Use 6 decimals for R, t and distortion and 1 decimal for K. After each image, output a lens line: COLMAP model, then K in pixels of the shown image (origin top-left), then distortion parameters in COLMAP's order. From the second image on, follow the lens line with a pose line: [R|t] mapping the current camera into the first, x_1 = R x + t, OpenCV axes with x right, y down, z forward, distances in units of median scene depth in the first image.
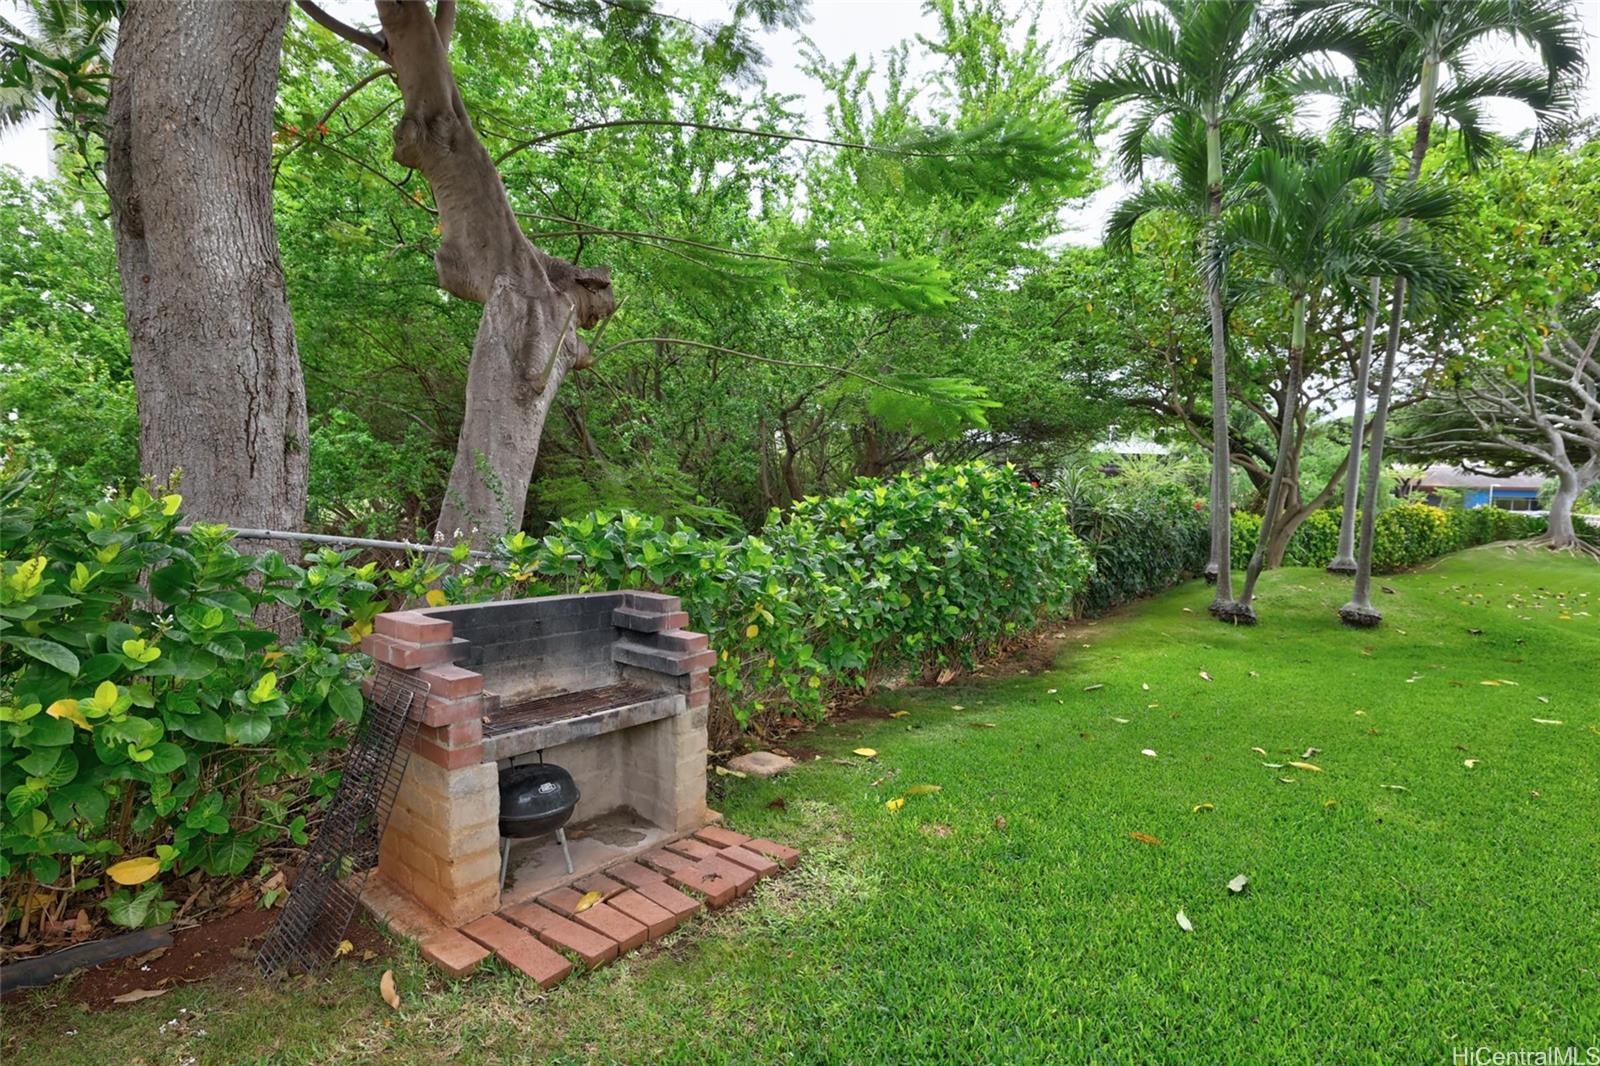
lens RADIAL K [[833.4, 0, 800.0], [0, 833.4, 533.0], [0, 0, 1]] dist [0.000696, 0.000645]
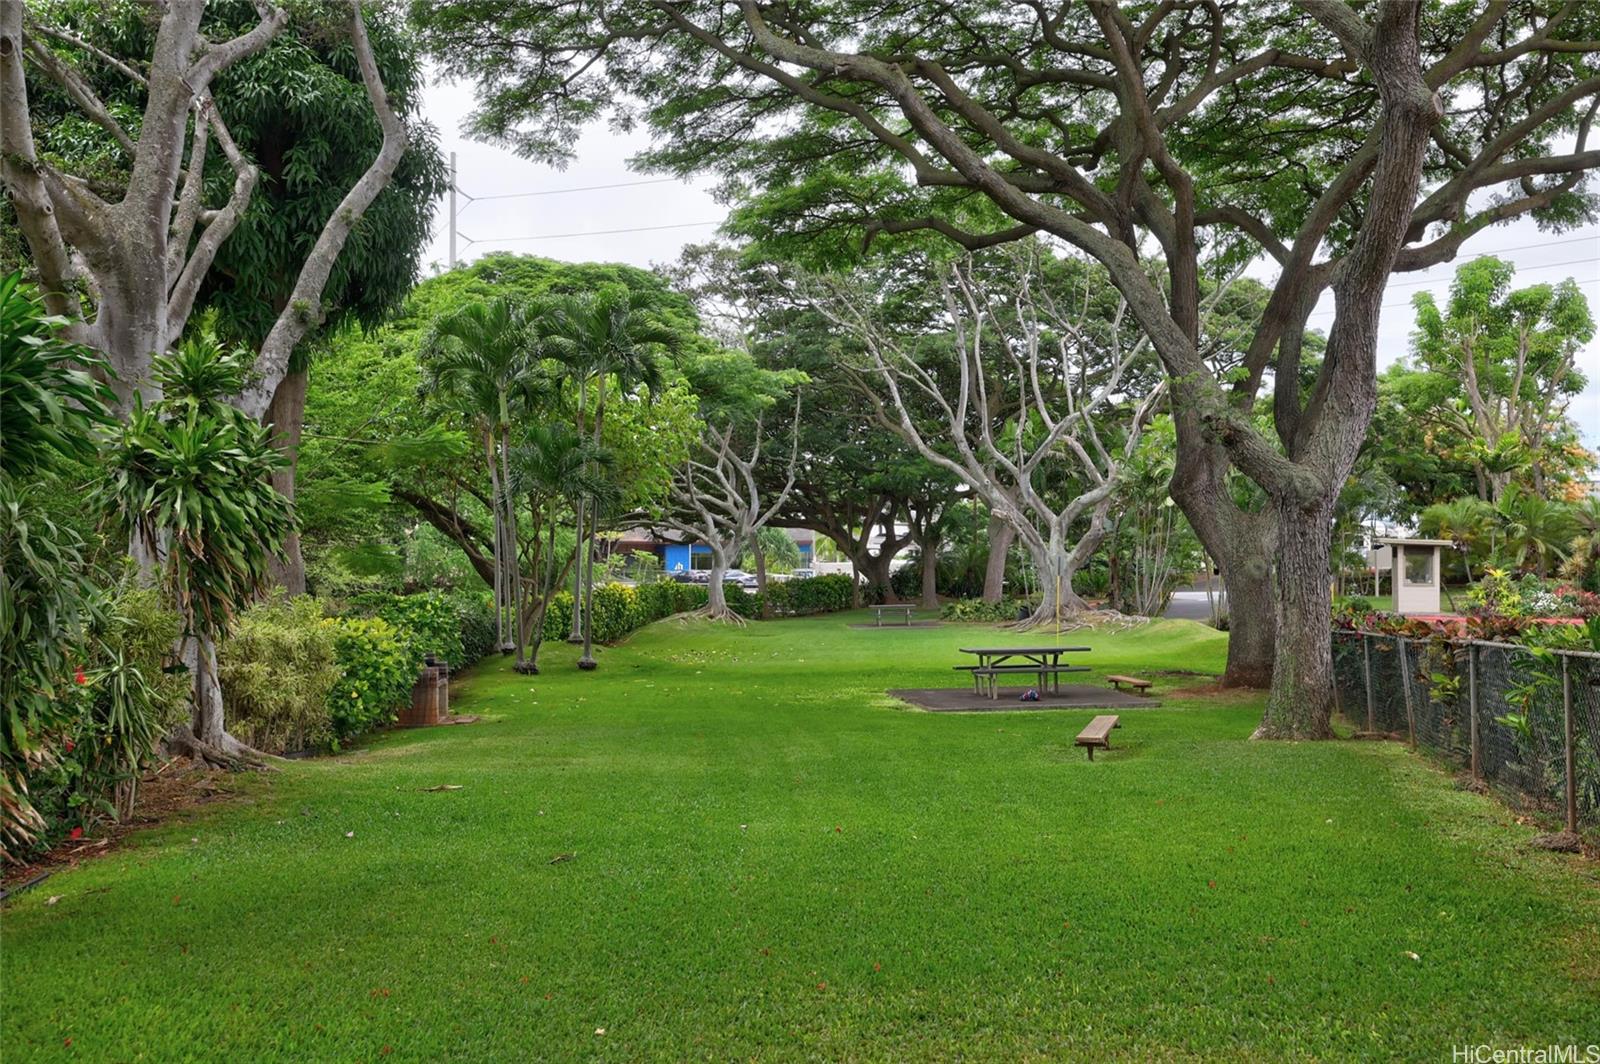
lens RADIAL K [[1615.7, 0, 800.0], [0, 1615.7, 532.0], [0, 0, 1]] dist [0.001622, 0.000290]
pose [[0.732258, -0.022856, 0.680644, -0.505053], [0.063491, 0.997375, -0.034813, -0.013260], [-0.678062, 0.068706, 0.731787, -0.700006]]
